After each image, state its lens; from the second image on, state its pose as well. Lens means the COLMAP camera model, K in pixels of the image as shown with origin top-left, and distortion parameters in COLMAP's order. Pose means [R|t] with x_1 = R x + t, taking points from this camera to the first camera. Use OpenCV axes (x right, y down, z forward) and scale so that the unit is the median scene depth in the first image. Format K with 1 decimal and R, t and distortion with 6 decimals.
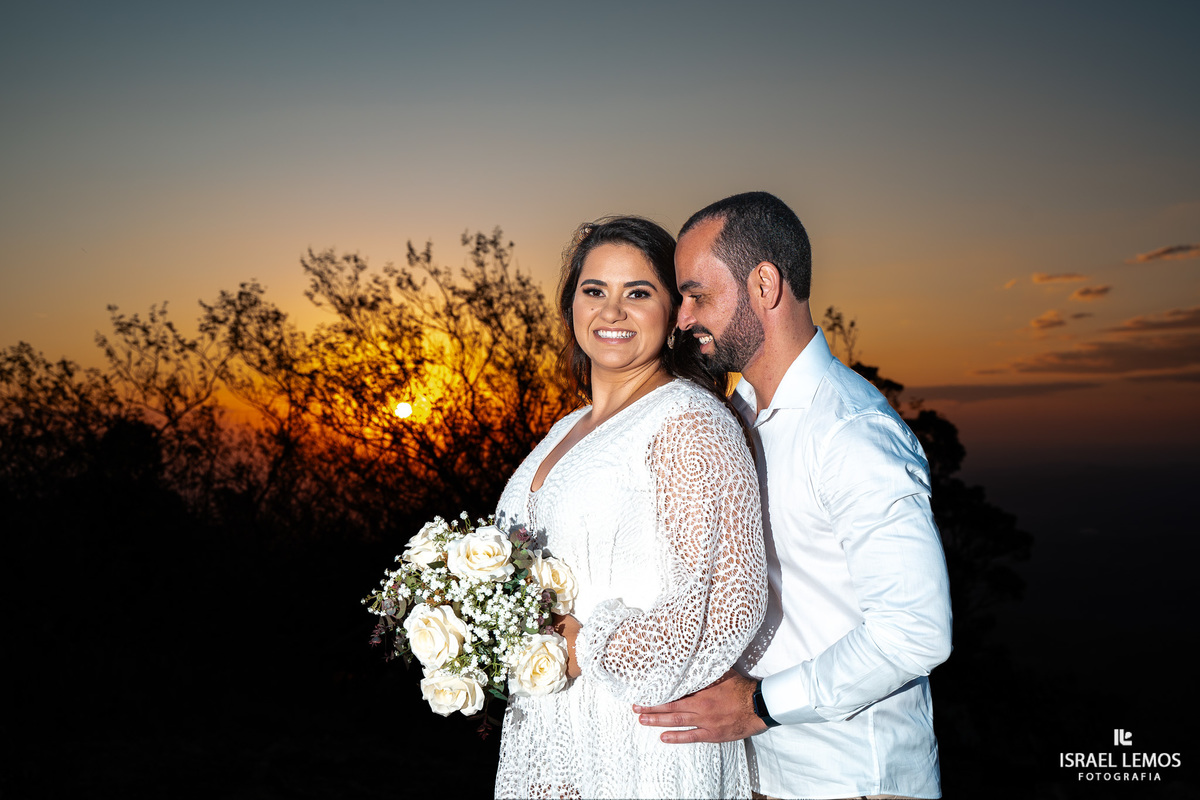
lens RADIAL K [[1454.0, 0, 575.3], [0, 1454.0, 398.1], [0, 0, 1]] dist [-0.014184, 0.433421]
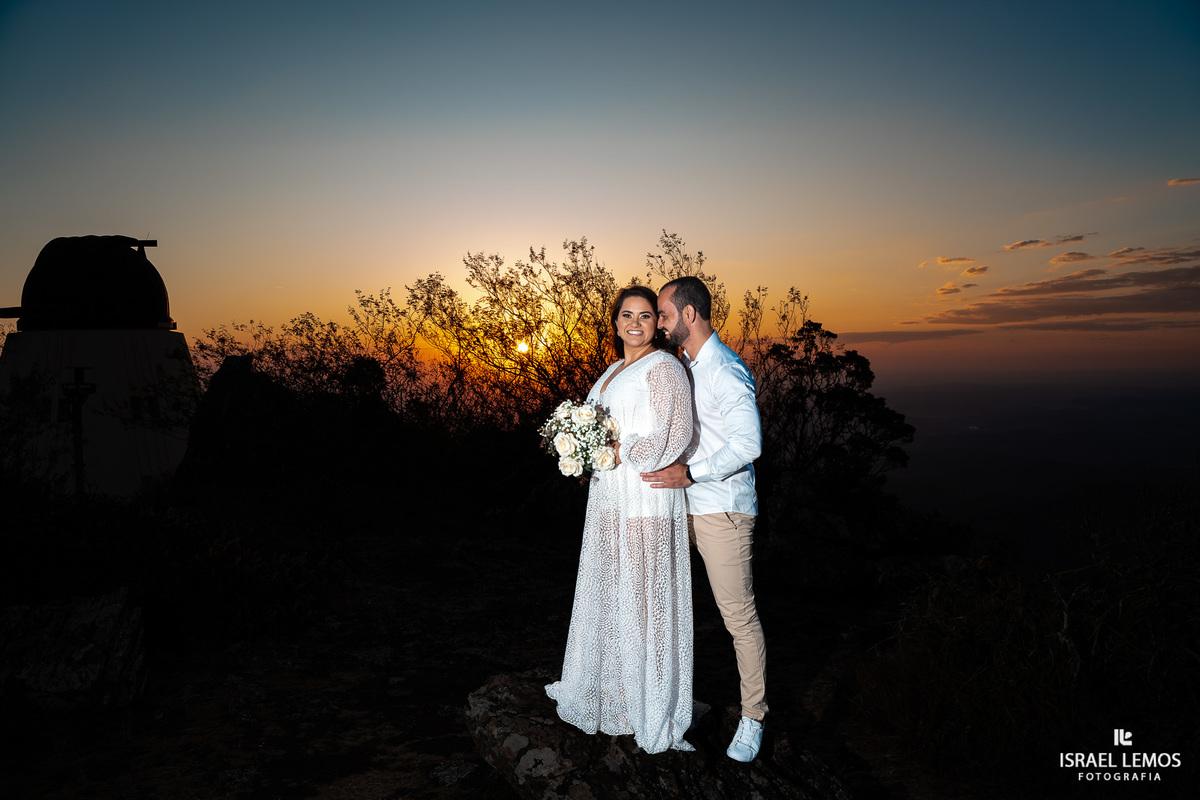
lens RADIAL K [[971.4, 0, 594.9], [0, 971.4, 398.8], [0, 0, 1]] dist [-0.126611, 0.106151]
pose [[0.999112, 0.000913, -0.042124, 0.003871], [0.001655, 0.998144, 0.060868, -0.004423], [0.042101, -0.060883, 0.997257, -0.100957]]
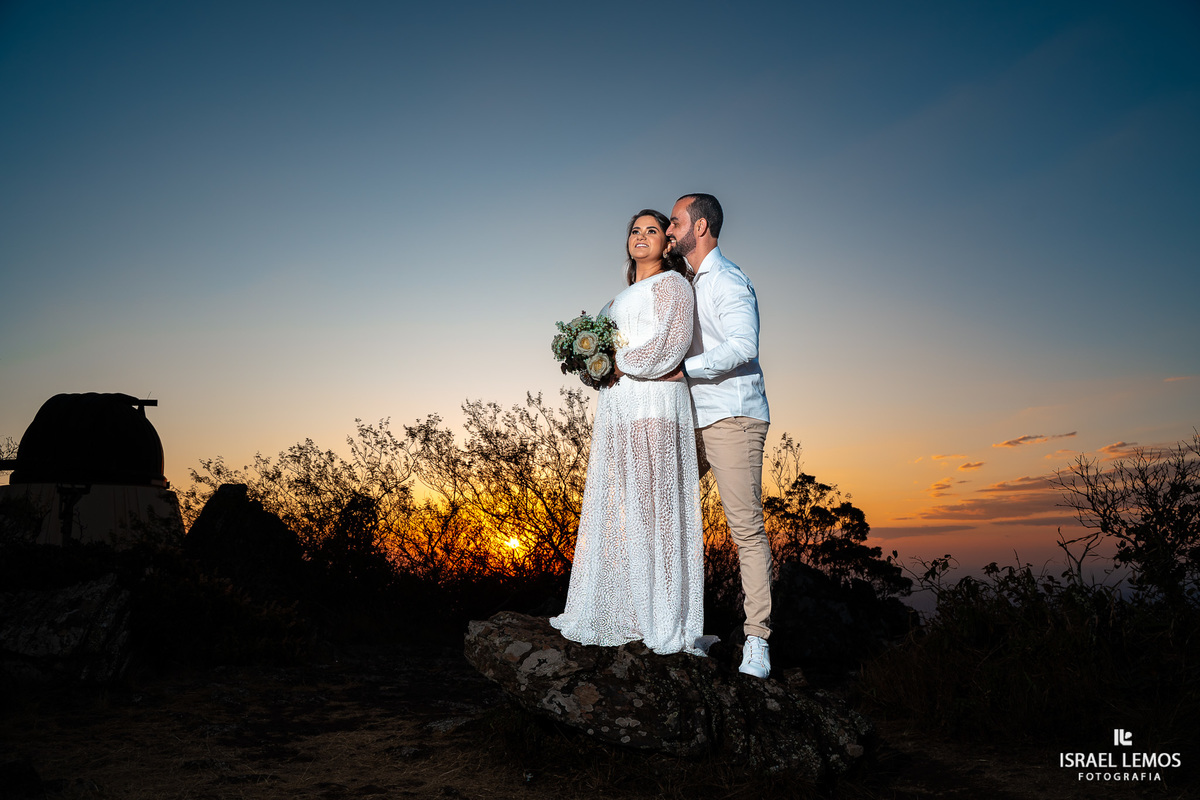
lens RADIAL K [[969.7, 0, 596.5], [0, 969.7, 399.4], [0, 0, 1]] dist [-0.114118, 0.090933]
pose [[0.999468, 0.001334, -0.032582, 0.000168], [-0.006074, 0.989296, -0.145799, 0.069646], [0.032039, 0.145919, 0.988778, -0.104092]]
